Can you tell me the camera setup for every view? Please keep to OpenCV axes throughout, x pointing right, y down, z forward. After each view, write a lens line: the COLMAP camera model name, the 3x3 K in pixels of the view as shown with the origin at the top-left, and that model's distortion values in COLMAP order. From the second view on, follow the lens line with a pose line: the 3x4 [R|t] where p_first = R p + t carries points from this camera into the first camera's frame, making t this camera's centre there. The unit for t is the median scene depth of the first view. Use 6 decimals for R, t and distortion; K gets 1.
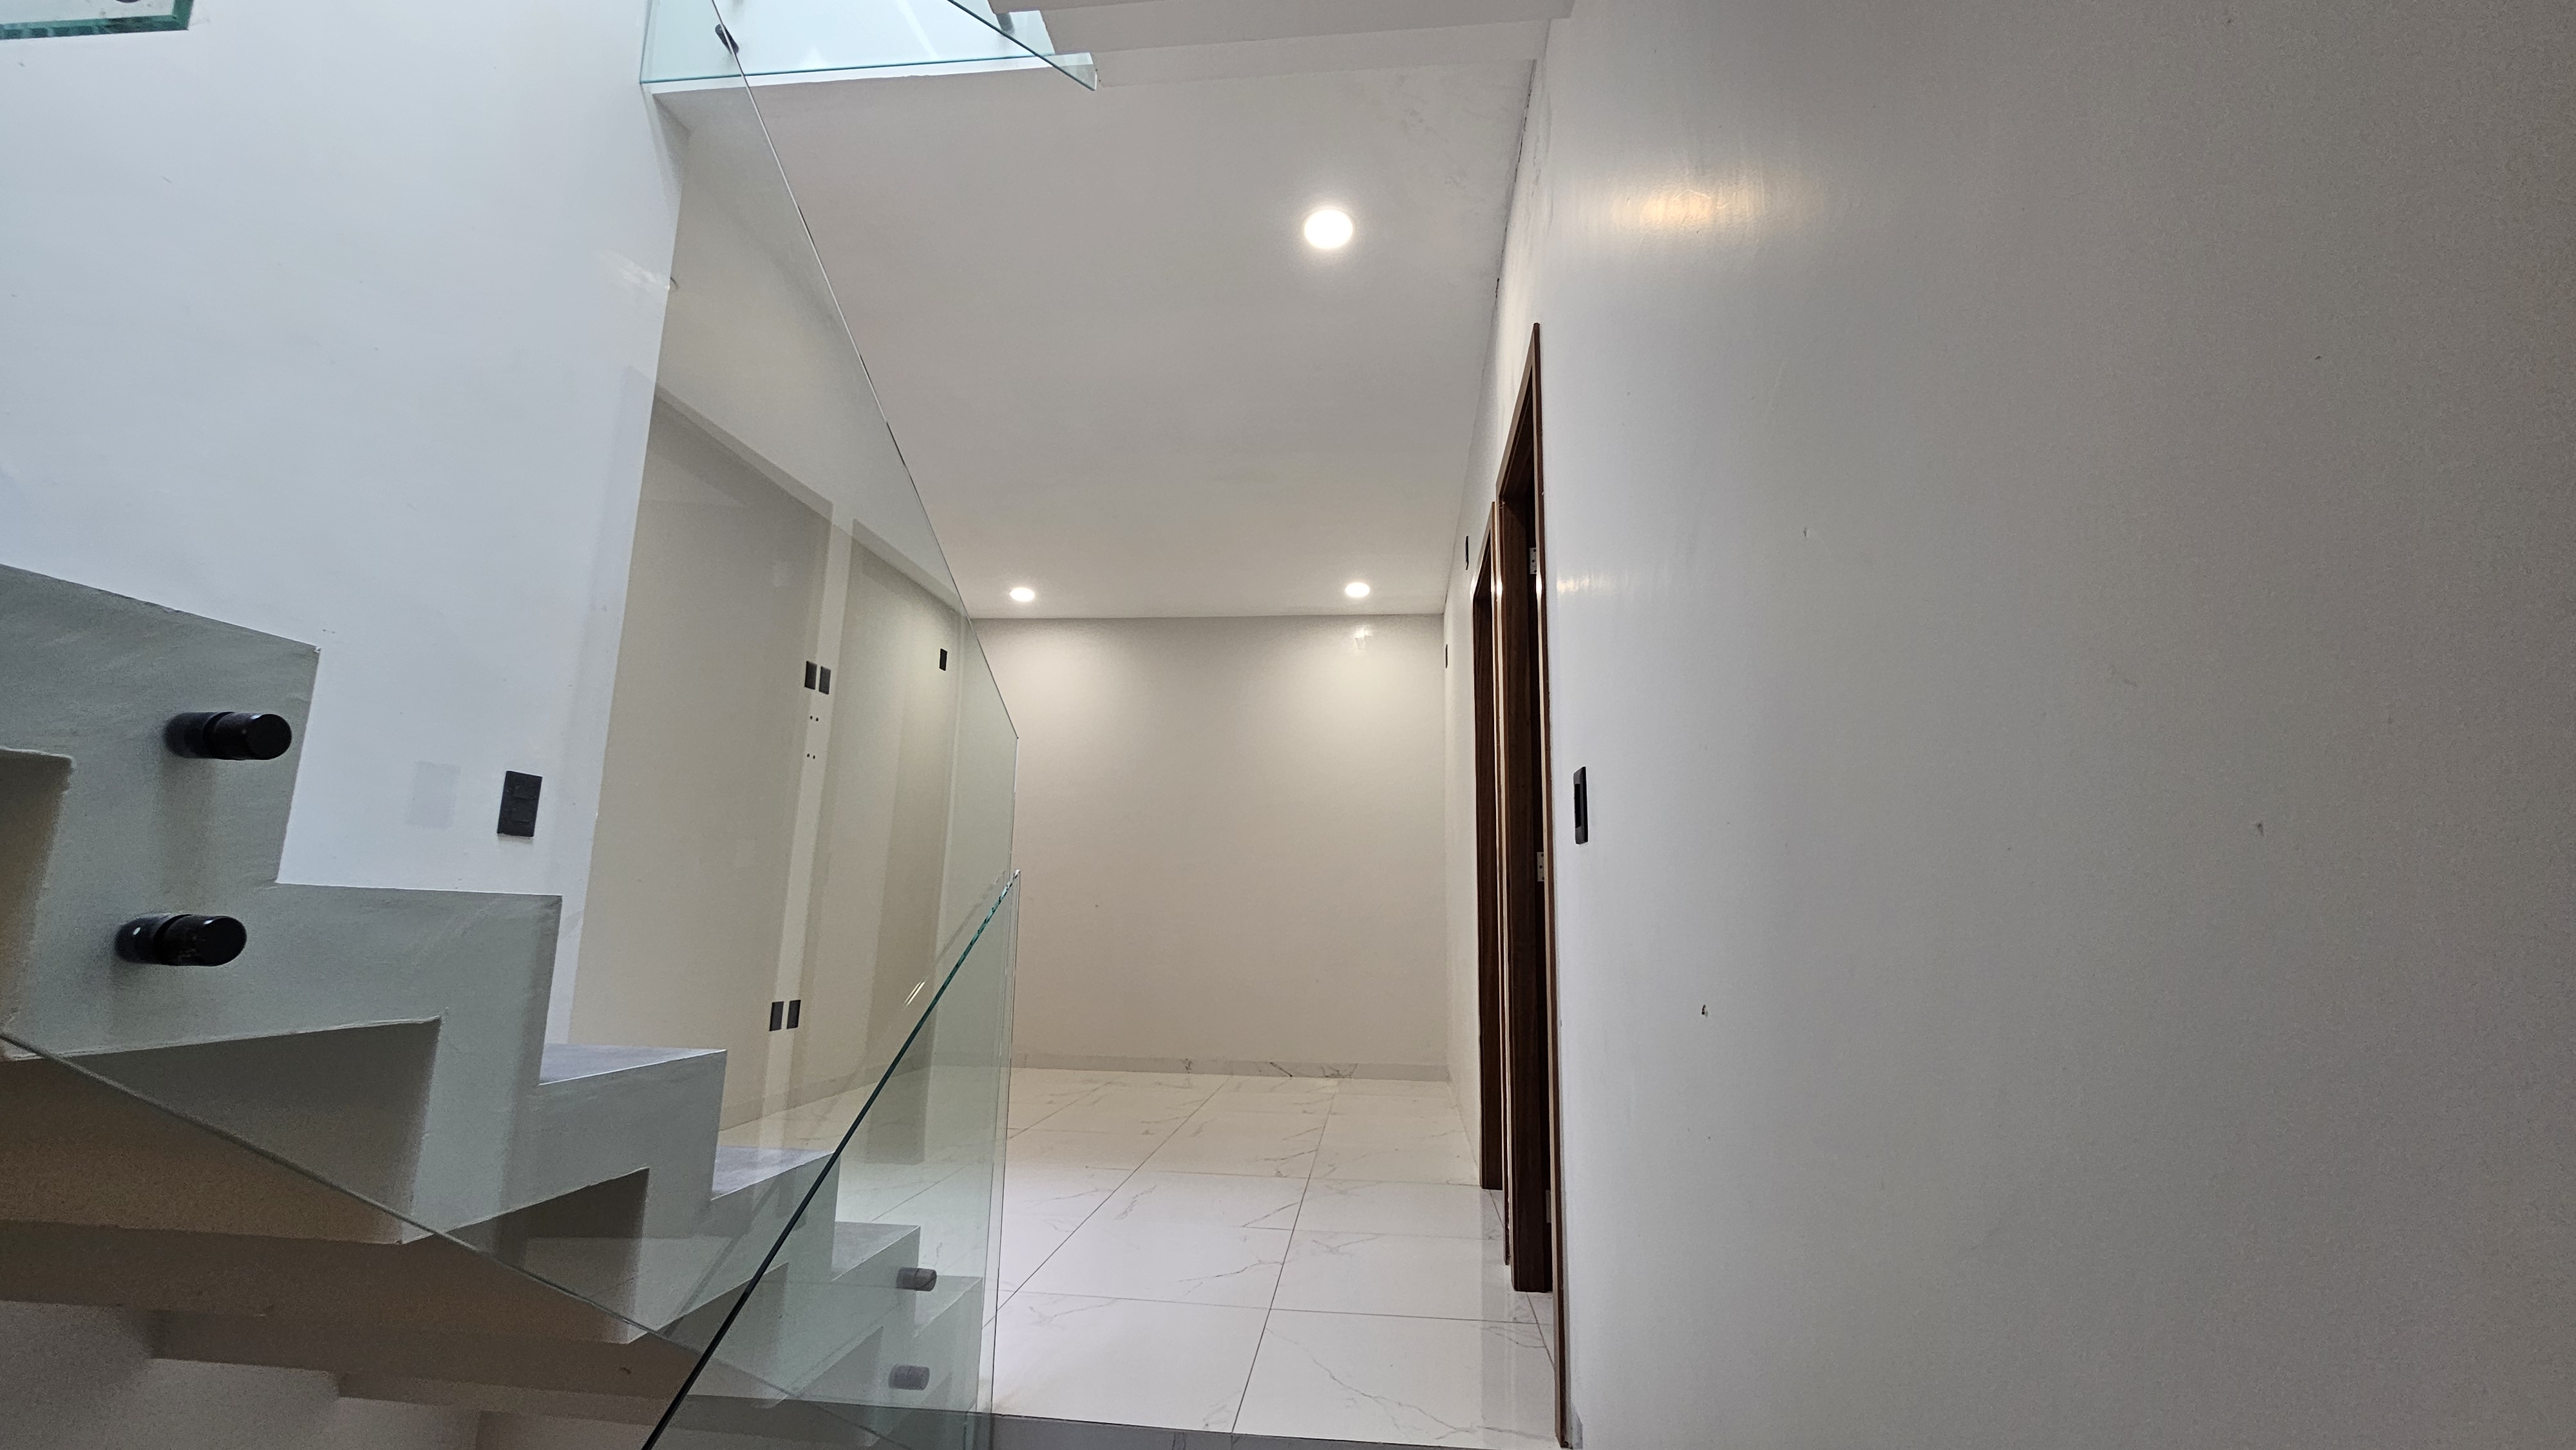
lens RADIAL K [[1055.7, 0, 1287.2], [0, 1055.7, 725.0], [0, 0, 1]] dist [-0.002725, -0.000296]
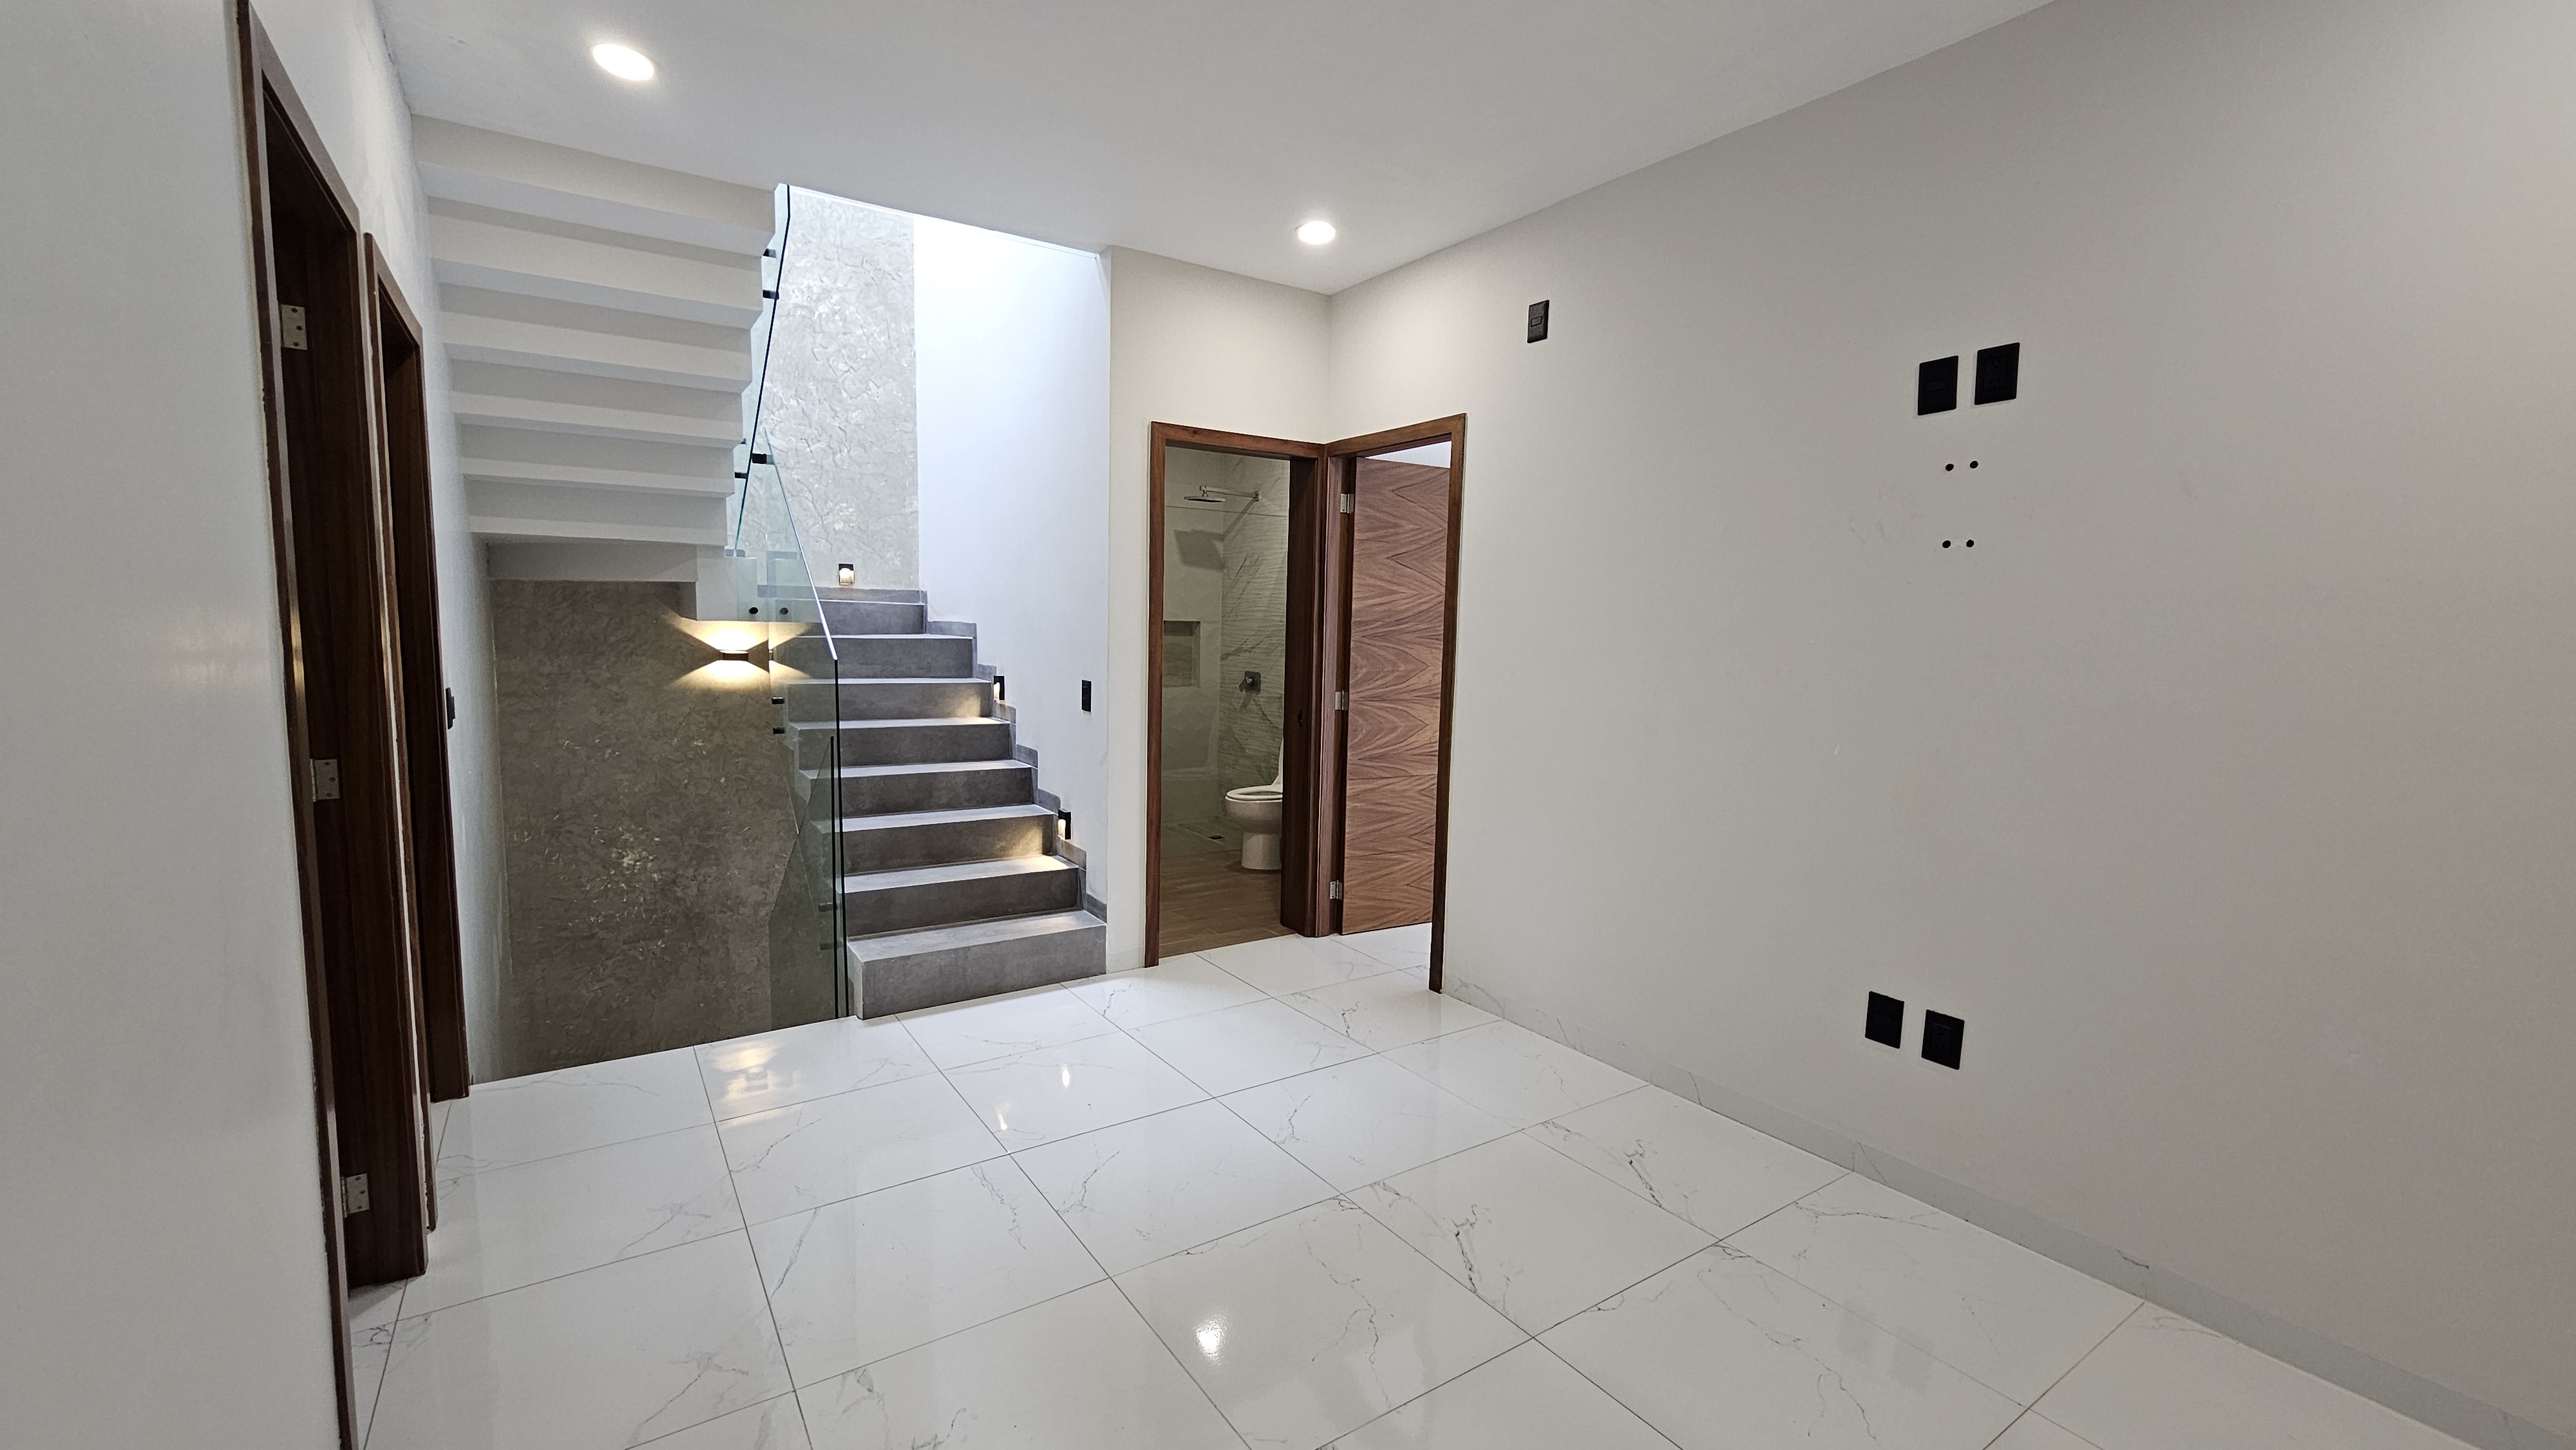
lens RADIAL K [[1055.7, 0, 1286.8], [0, 1055.7, 729.4], [0, 0, 1]] dist [-0.002725, -0.000296]
pose [[-0.772279, 0.029162, -0.634613, 0.113763], [0.082257, 0.995127, -0.054373, 0.120488], [0.629935, -0.094193, -0.770915, 1.198991]]
